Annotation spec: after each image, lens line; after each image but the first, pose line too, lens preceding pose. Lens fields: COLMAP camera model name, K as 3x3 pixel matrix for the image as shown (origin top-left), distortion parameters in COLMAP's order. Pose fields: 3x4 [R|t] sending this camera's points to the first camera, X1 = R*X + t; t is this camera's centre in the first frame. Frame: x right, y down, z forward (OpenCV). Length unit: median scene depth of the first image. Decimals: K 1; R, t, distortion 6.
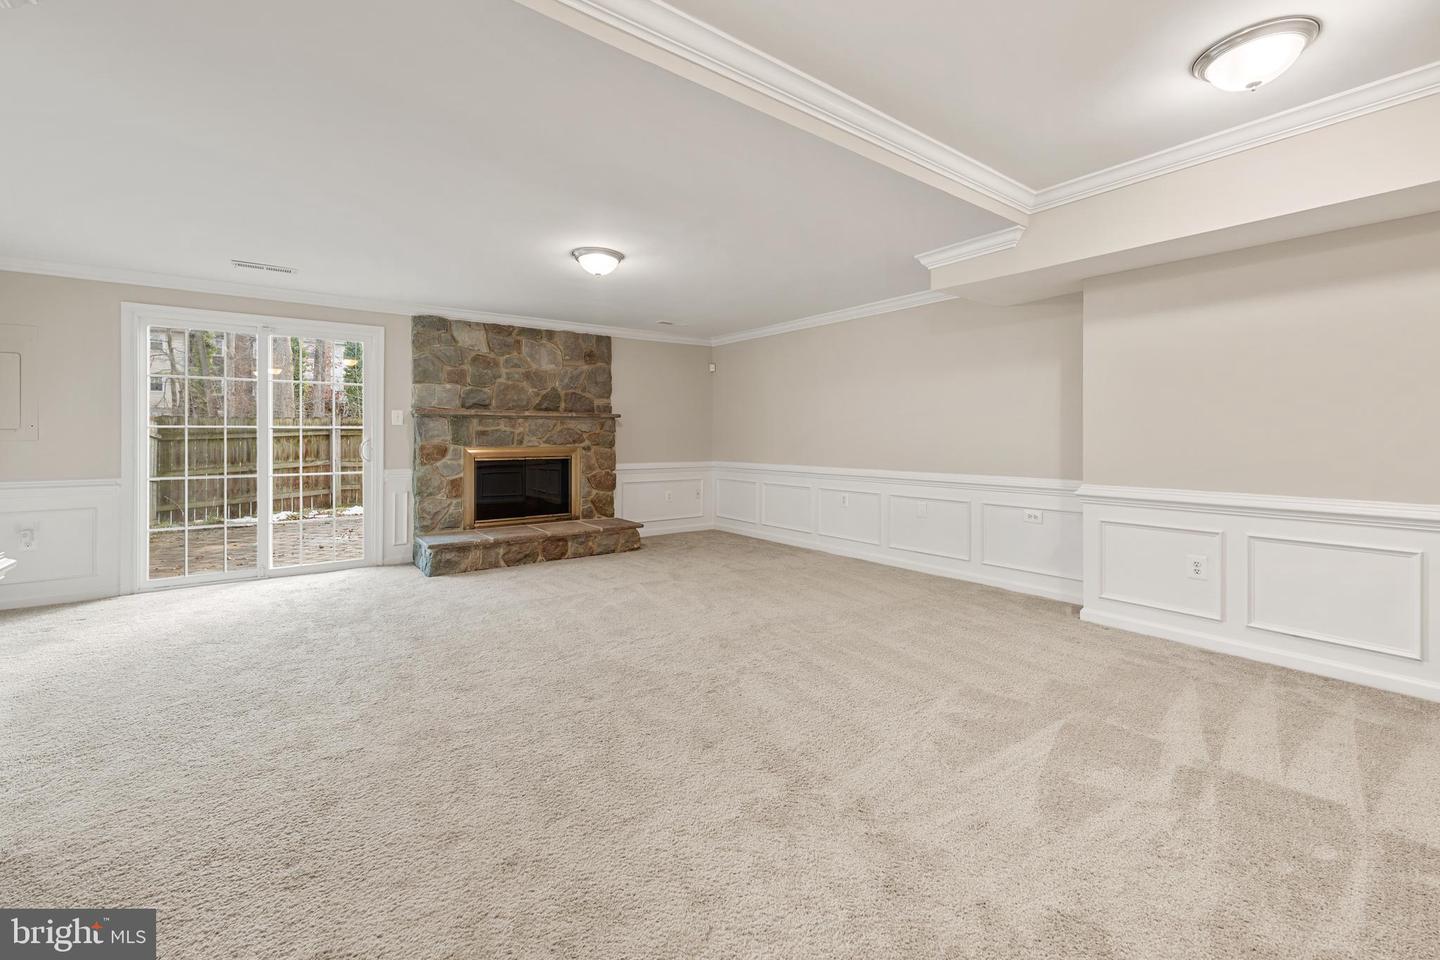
lens RADIAL K [[578.8, 0, 720.0], [0, 578.8, 440.8], [0, 0, 1]] dist [-0.000938, -0.000555]
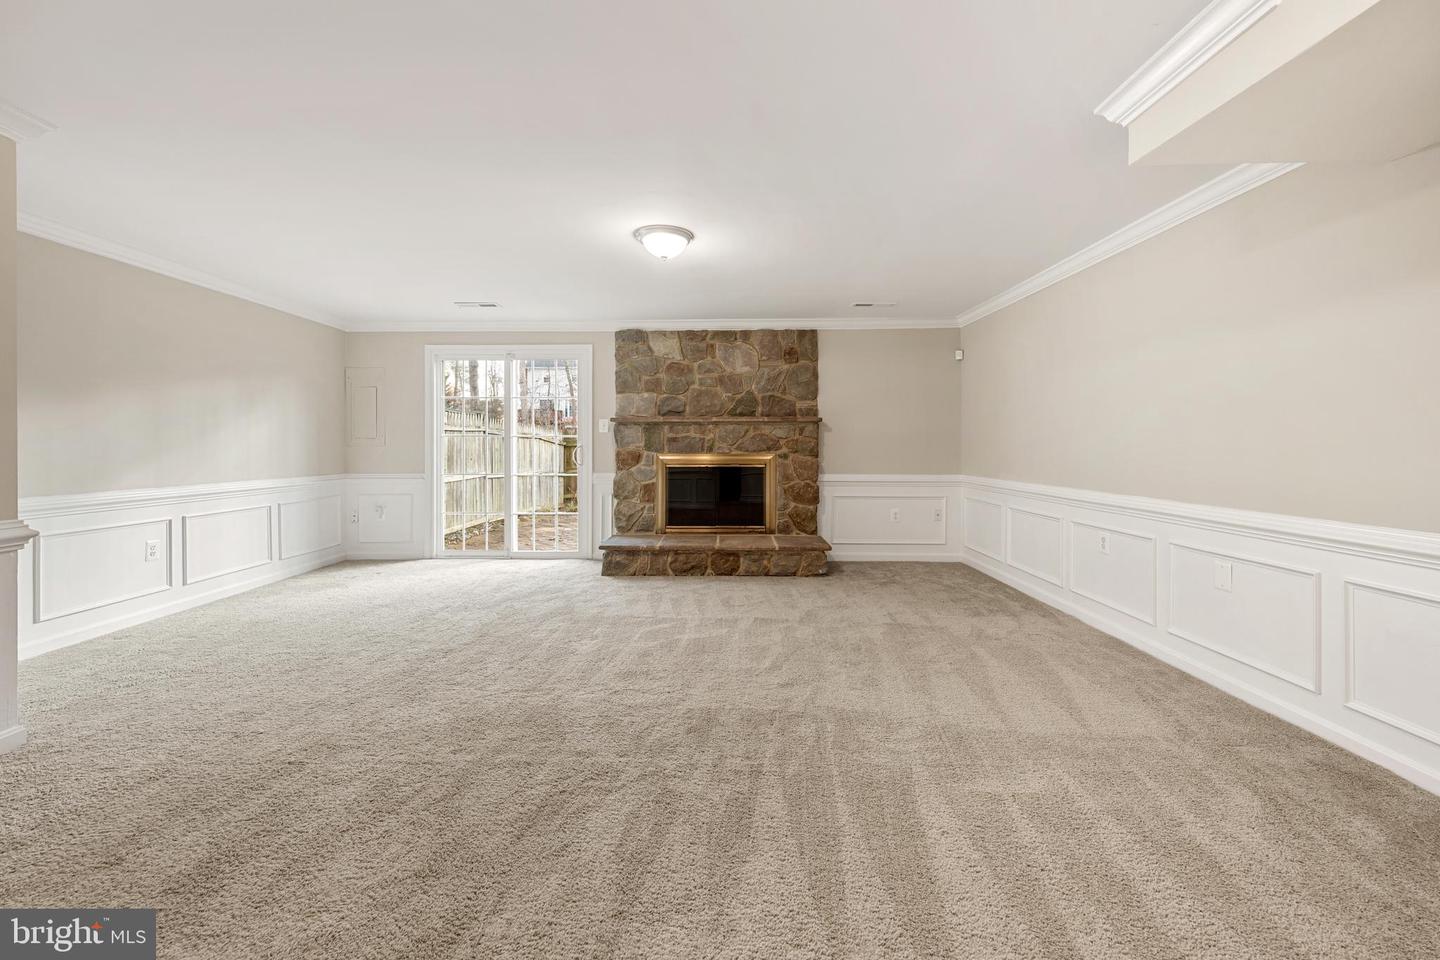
lens RADIAL K [[578.8, 0, 711.4], [0, 578.8, 446.9], [0, 0, 1]] dist [-0.000938, -0.000555]
pose [[0.799654, 0.003392, -0.600451, 0.252585], [-0.004363, 0.999990, -0.000162, -0.001016], [0.600445, 0.002749, 0.799661, 0.234222]]
